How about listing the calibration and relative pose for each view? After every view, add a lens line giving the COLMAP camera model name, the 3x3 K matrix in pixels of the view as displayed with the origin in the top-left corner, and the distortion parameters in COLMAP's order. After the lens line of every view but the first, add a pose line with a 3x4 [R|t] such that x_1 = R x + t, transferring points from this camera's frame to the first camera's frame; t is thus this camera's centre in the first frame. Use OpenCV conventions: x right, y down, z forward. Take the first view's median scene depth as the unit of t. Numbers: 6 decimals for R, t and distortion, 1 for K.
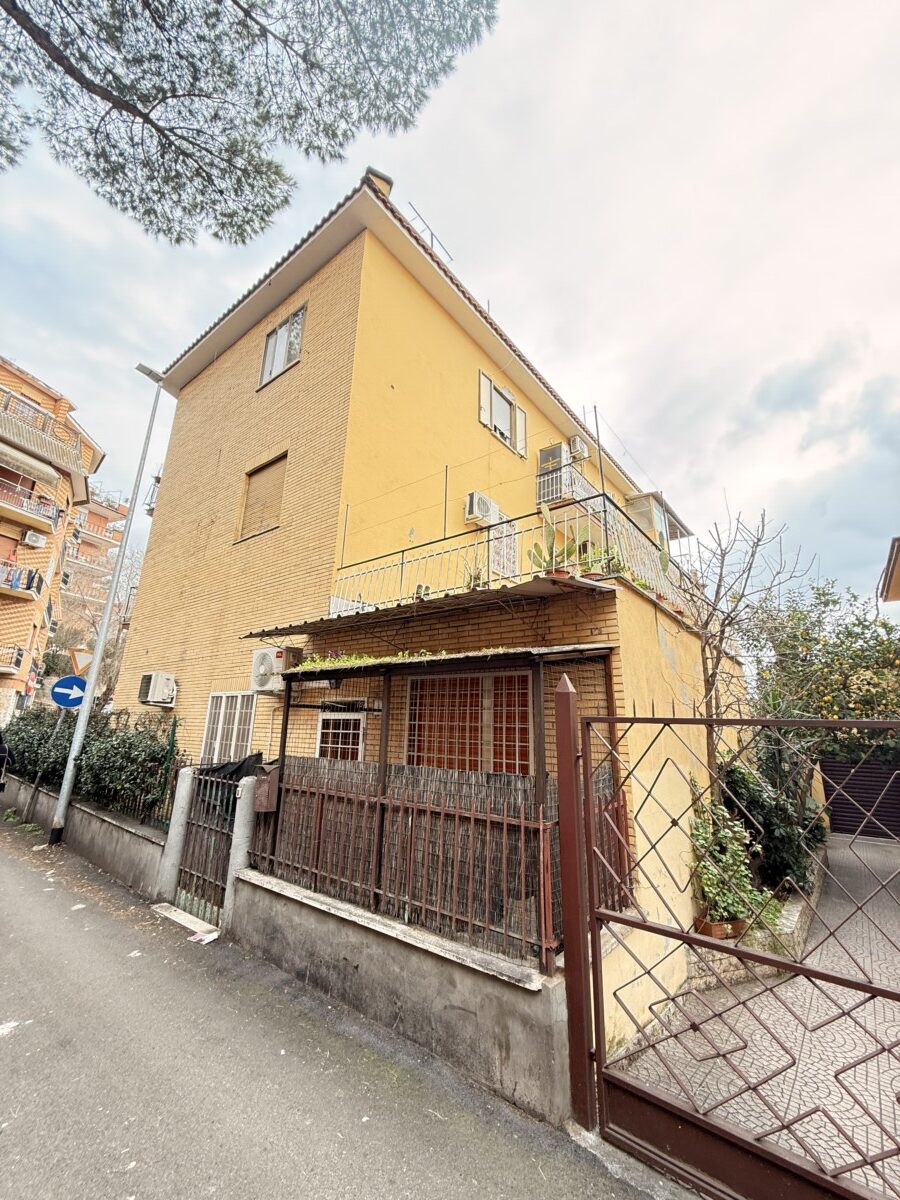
lens RADIAL K [[475.6, 0, 450.7], [0, 475.6, 595.2], [0, 0, 1]] dist [0.000897, -0.000199]
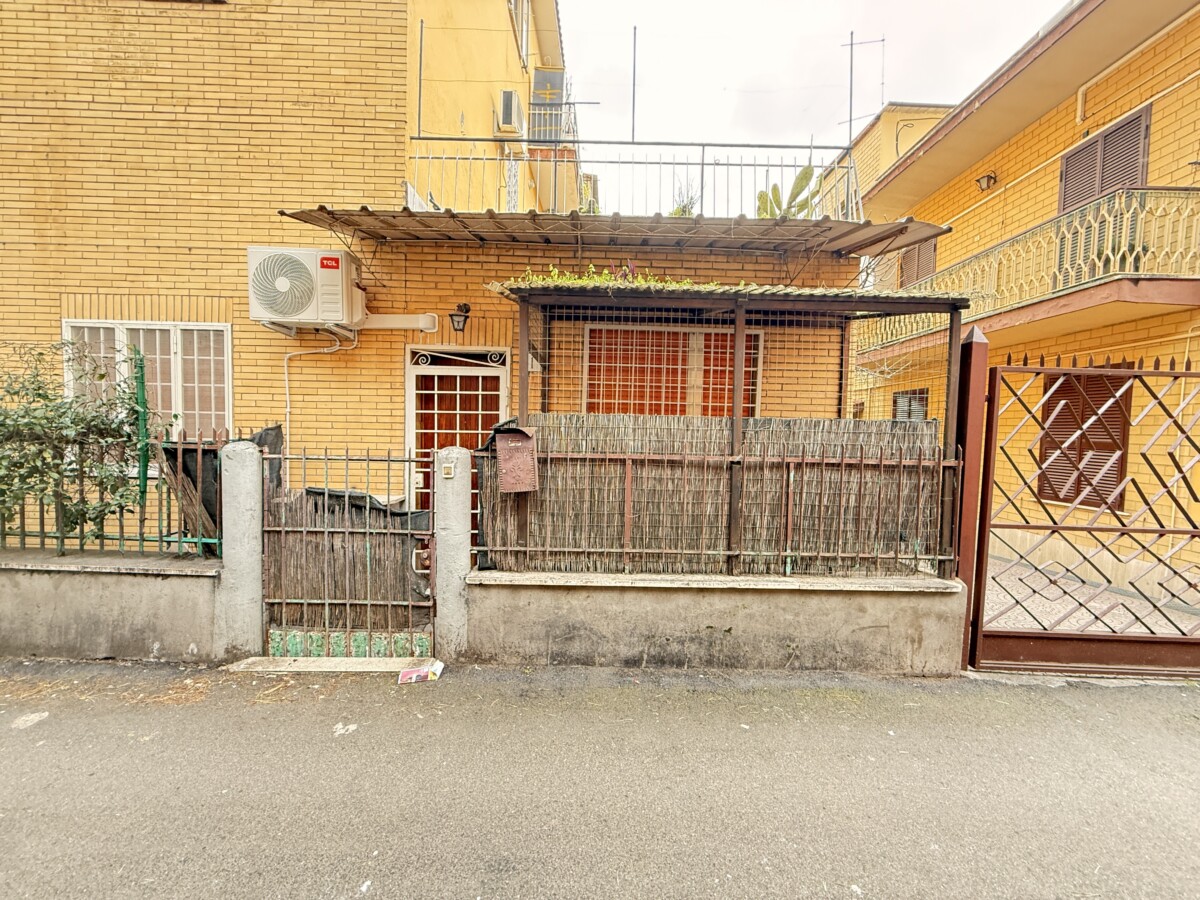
lens RADIAL K [[475.6, 0, 600.8], [0, 475.6, 448.3], [0, 0, 1]] dist [0.000897, -0.000199]
pose [[0.785792, -0.033950, 0.617558, -0.698723], [-0.170240, 0.948050, 0.268736, 0.189571], [-0.594600, -0.316304, 0.739191, 0.438883]]
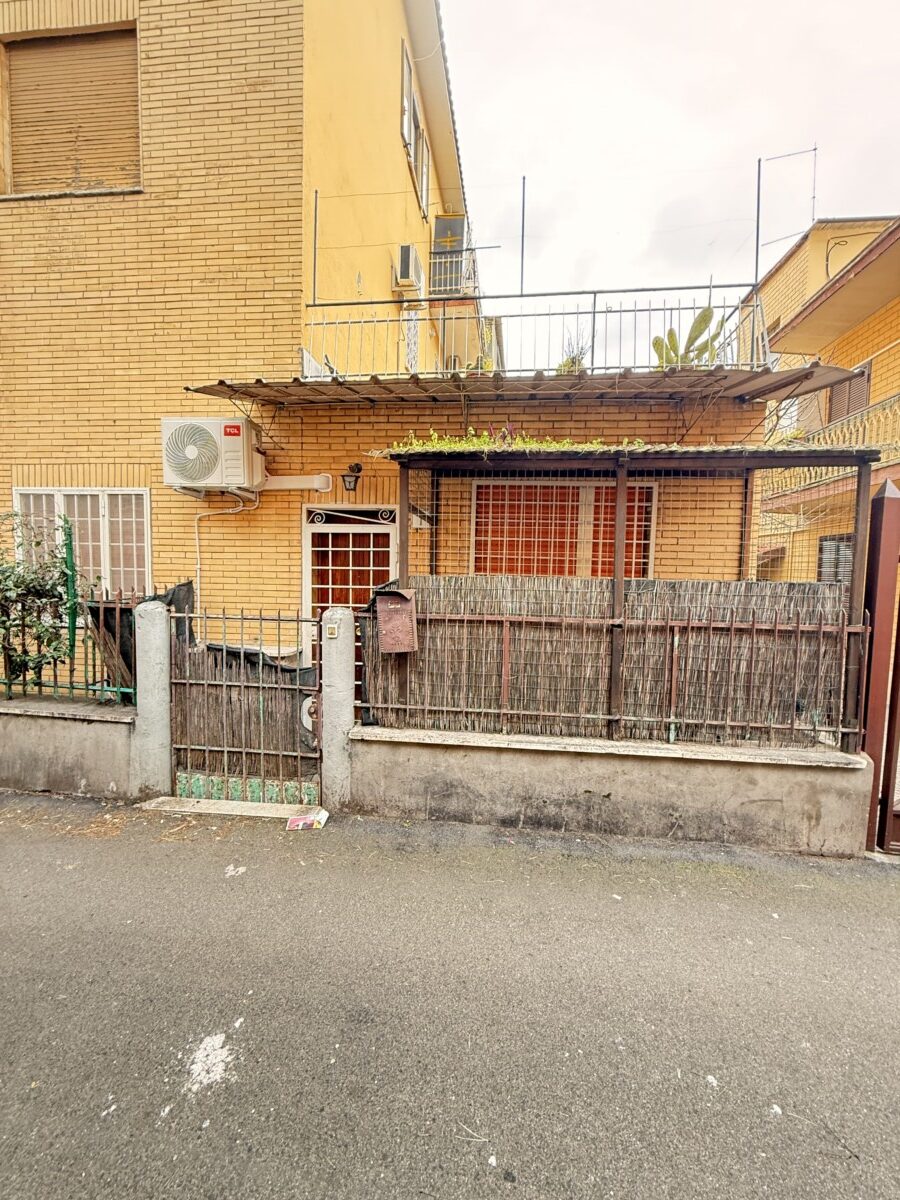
lens RADIAL K [[475.6, 0, 452.5], [0, 475.6, 596.7], [0, 0, 1]] dist [0.000897, -0.000199]
pose [[0.853054, -0.038672, 0.520387, -0.668234], [-0.140220, 0.943584, 0.299979, 0.153098], [-0.502630, -0.328867, 0.799506, 0.417054]]
